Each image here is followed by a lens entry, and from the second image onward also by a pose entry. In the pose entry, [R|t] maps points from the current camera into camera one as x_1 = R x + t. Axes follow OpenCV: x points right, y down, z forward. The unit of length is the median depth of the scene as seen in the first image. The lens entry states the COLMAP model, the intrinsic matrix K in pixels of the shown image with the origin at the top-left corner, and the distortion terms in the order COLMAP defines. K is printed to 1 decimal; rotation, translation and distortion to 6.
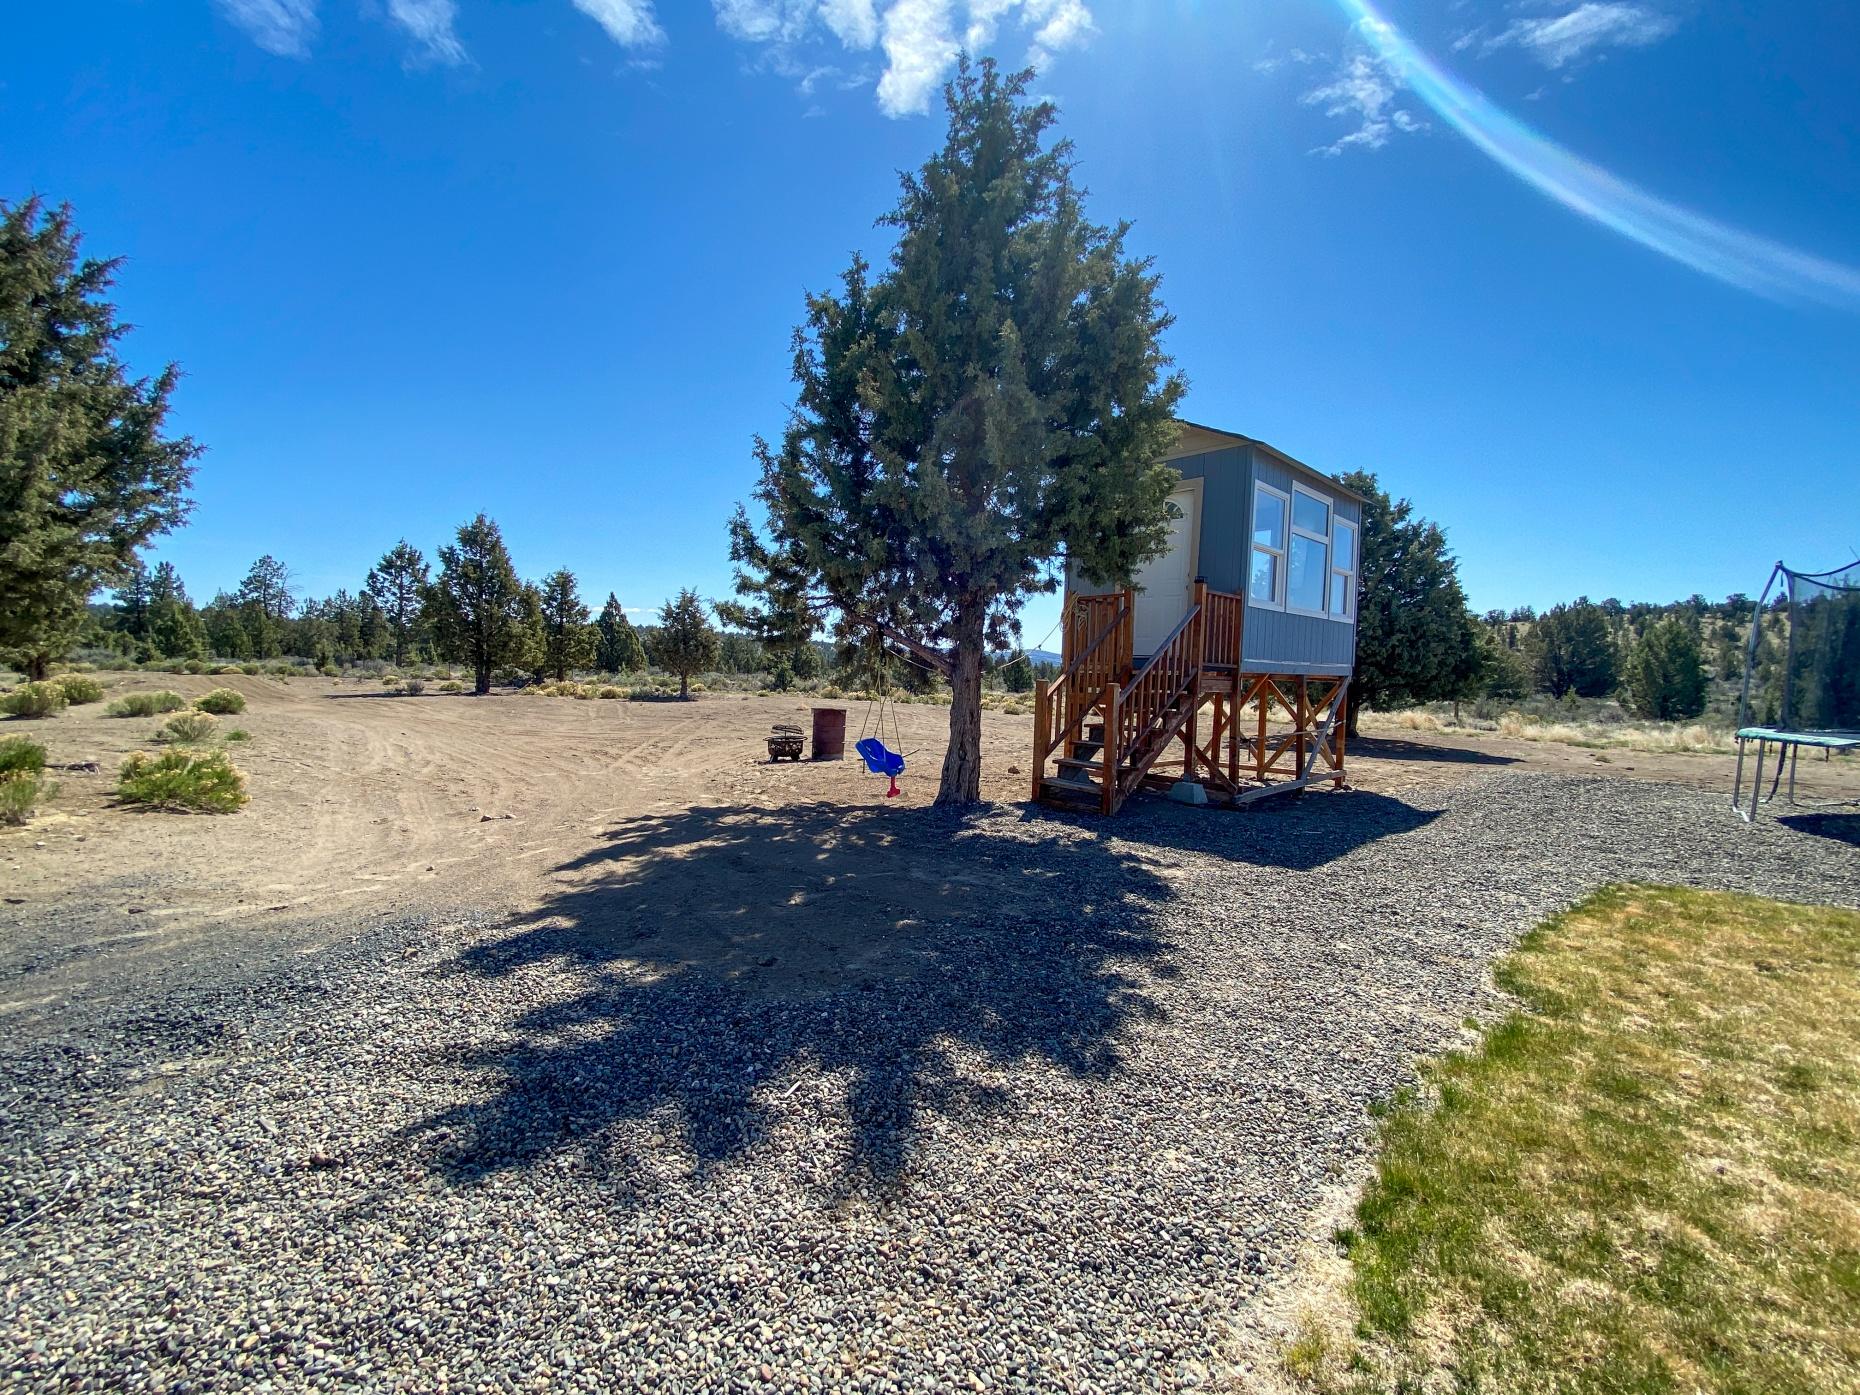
lens RADIAL K [[753.8, 0, 930.0], [0, 753.8, 697.5], [0, 0, 1]] dist [-0.000278, -0.000081]
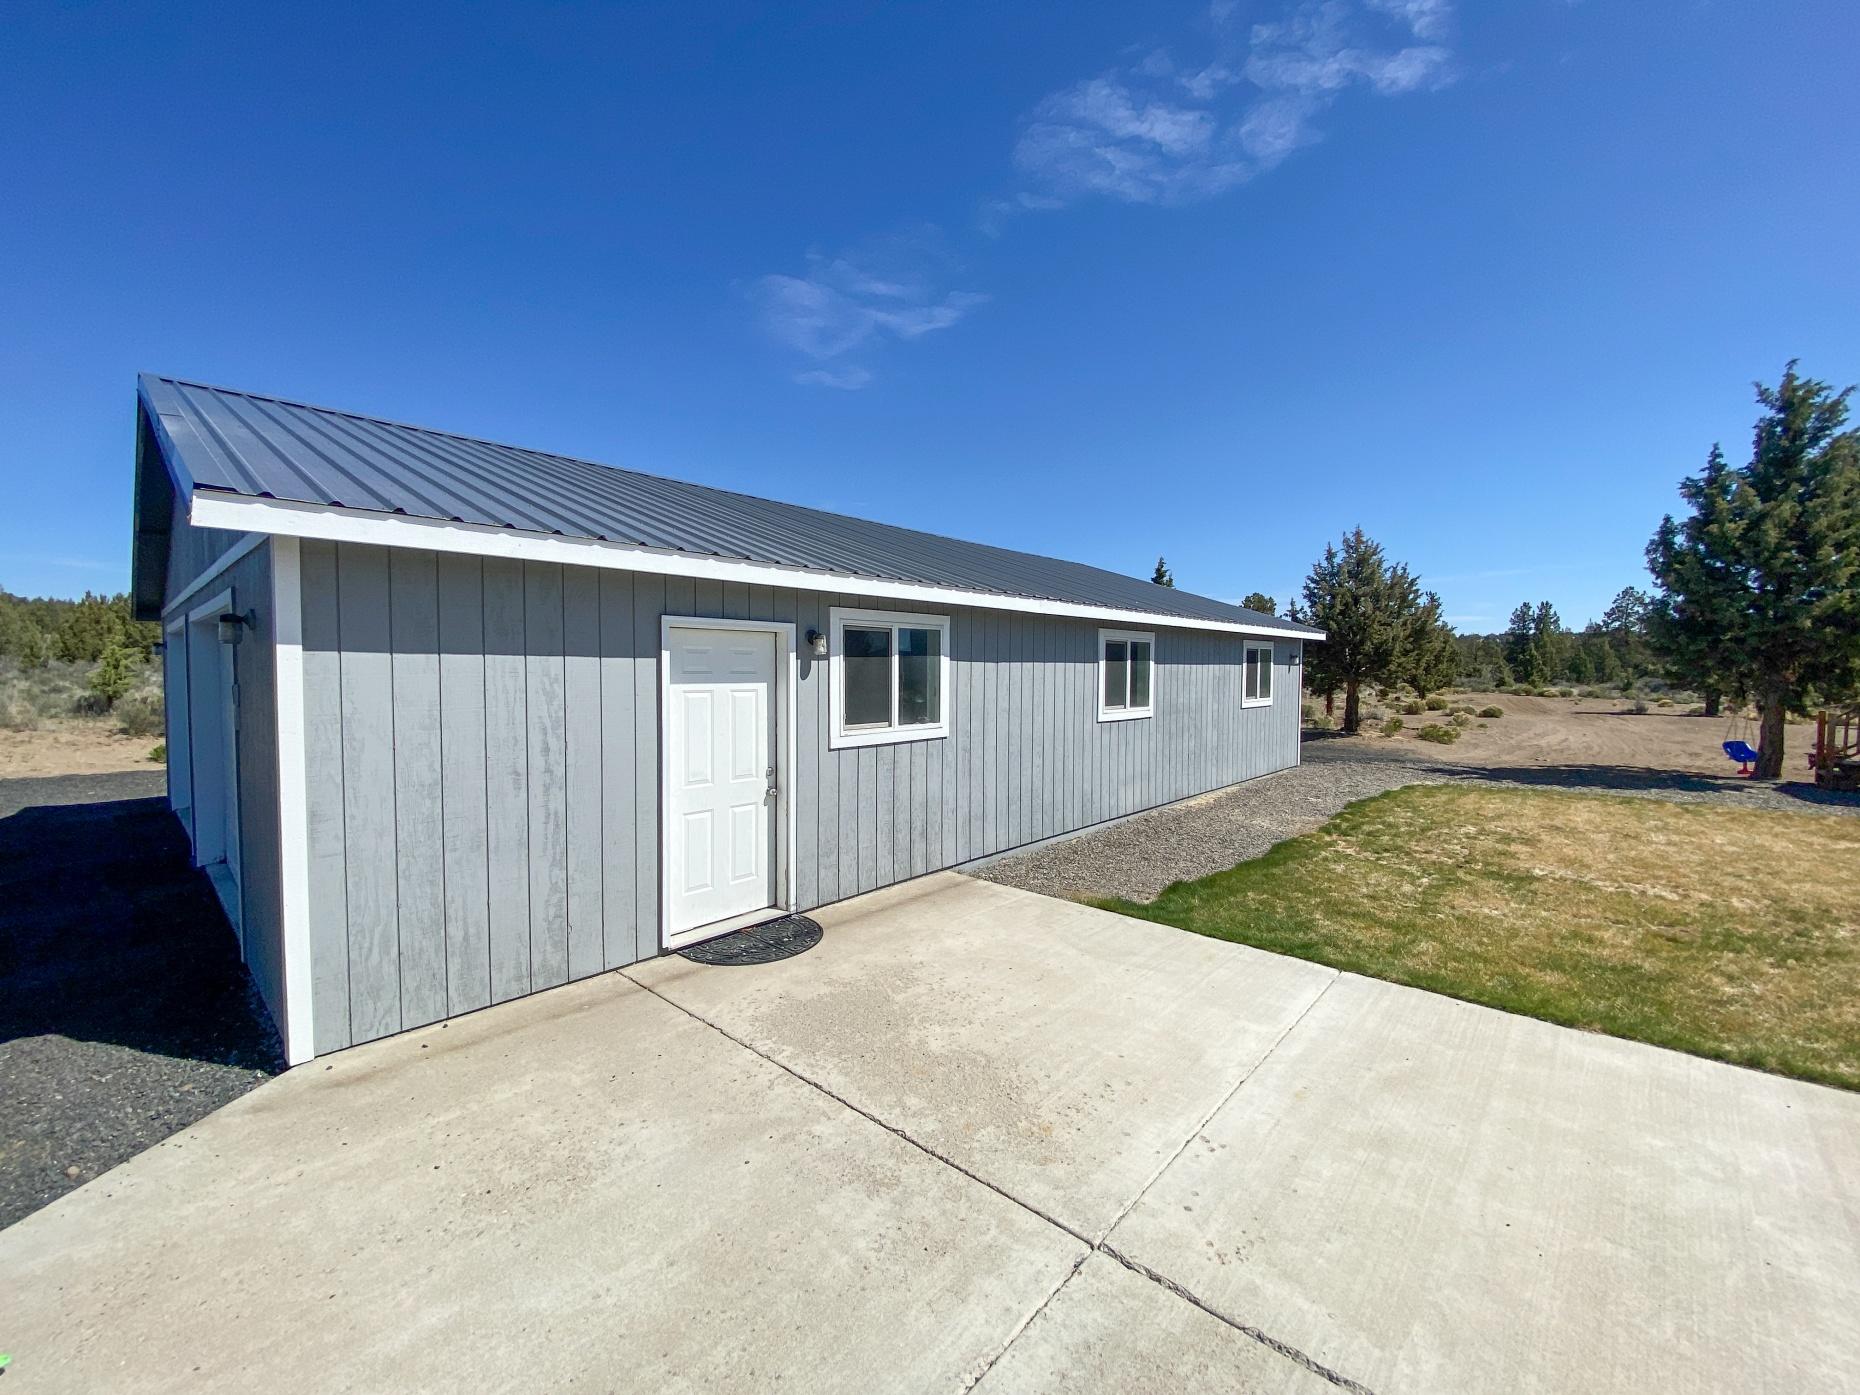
lens RADIAL K [[753.8, 0, 930.0], [0, 753.8, 697.5], [0, 0, 1]] dist [-0.000278, -0.000081]
pose [[0.083922, 0.016948, -0.996328, 0.276134], [-0.047111, 0.998805, 0.013022, 0.005150], [0.995358, 0.045845, 0.084620, -0.183571]]
